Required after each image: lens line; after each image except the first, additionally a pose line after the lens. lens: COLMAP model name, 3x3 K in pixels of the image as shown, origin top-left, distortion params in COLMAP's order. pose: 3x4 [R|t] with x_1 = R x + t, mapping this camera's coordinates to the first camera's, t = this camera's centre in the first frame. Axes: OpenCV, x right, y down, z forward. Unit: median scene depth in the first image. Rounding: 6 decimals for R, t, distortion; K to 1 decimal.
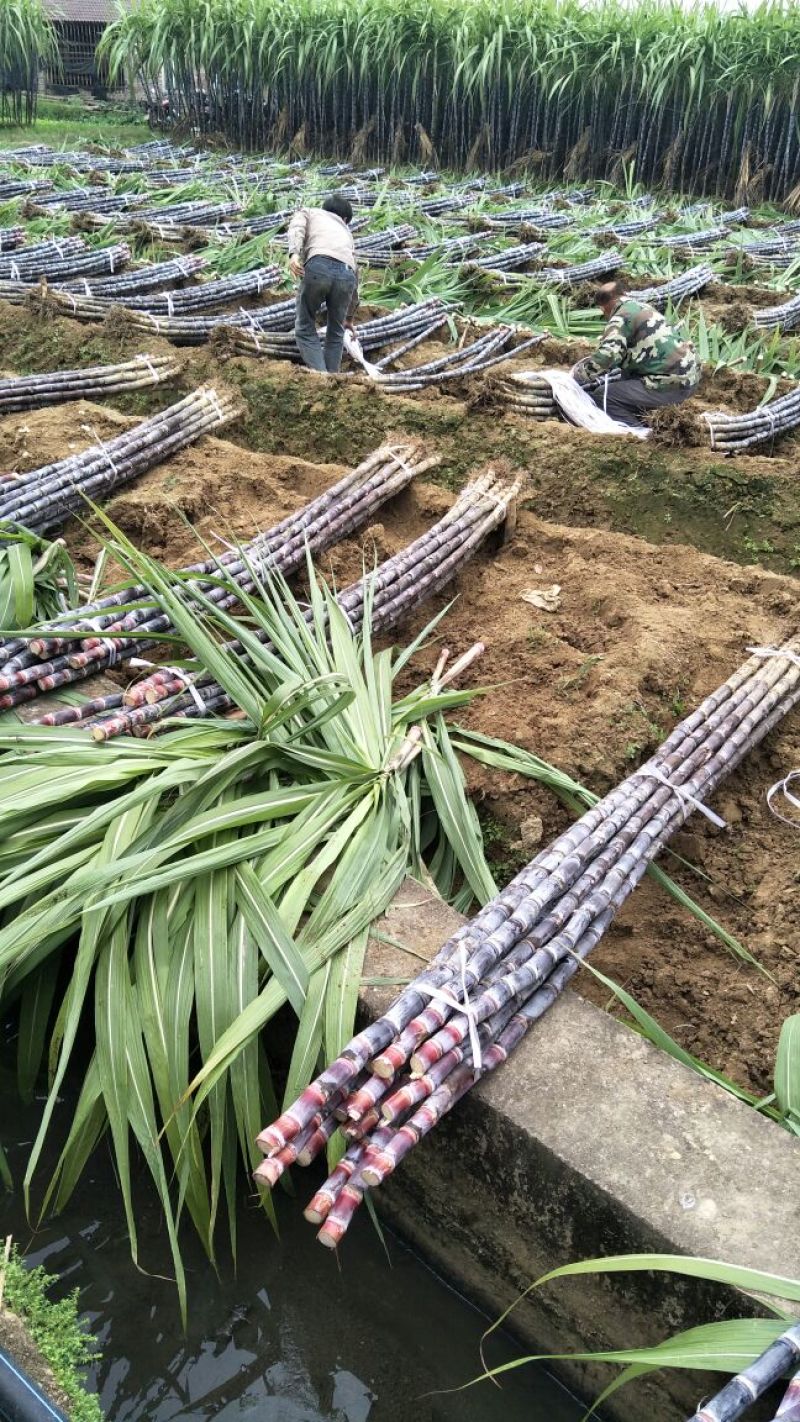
lens RADIAL K [[1064.9, 0, 399.8], [0, 1064.9, 717.3], [0, 0, 1]] dist [0.015683, 0.004791]
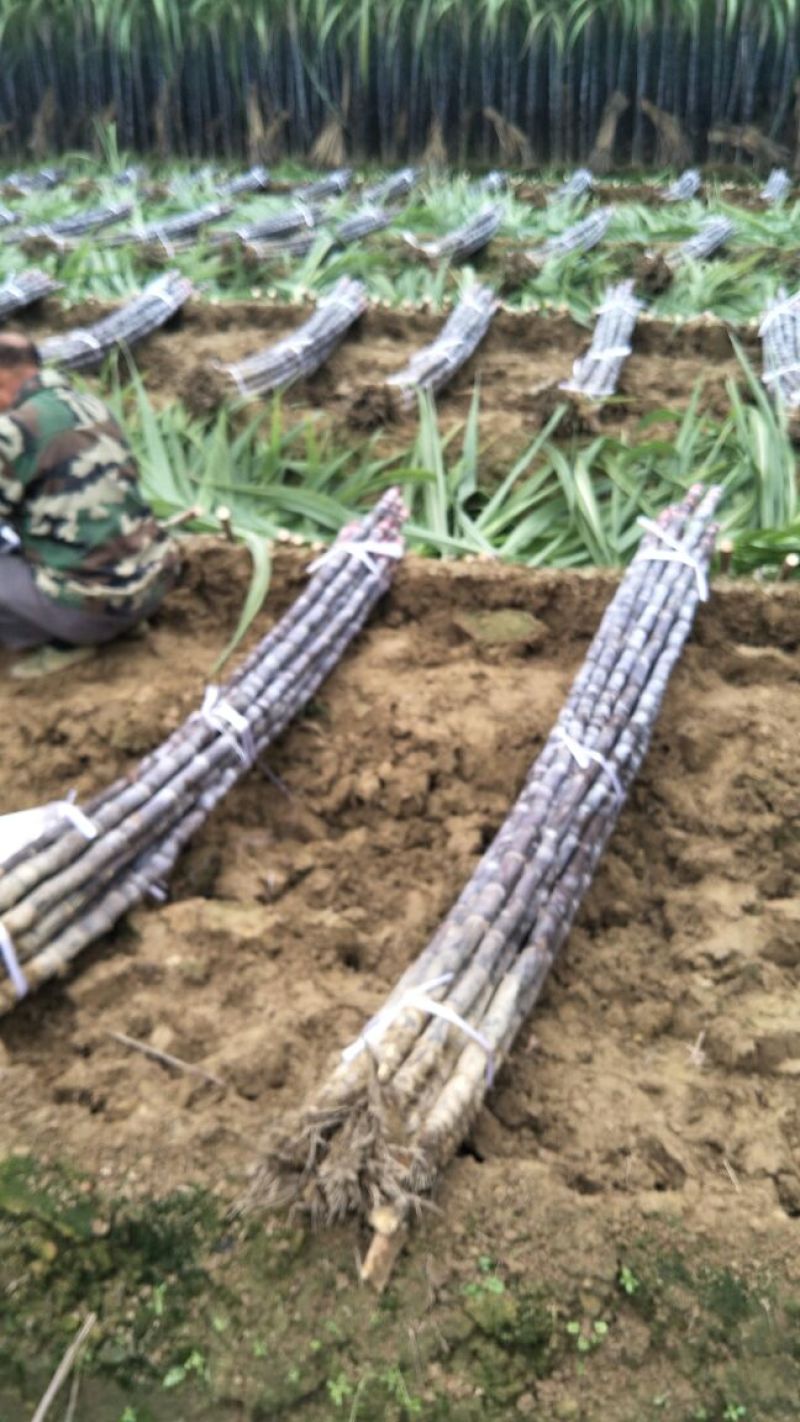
lens RADIAL K [[1064.9, 0, 402.7], [0, 1064.9, 706.2], [0, 0, 1]] dist [0.015683, 0.004791]
pose [[0.932534, -0.250896, 0.259674, 0.165051], [0.246443, 0.967860, 0.050124, -0.158518], [-0.263904, 0.017252, 0.964395, 0.328072]]
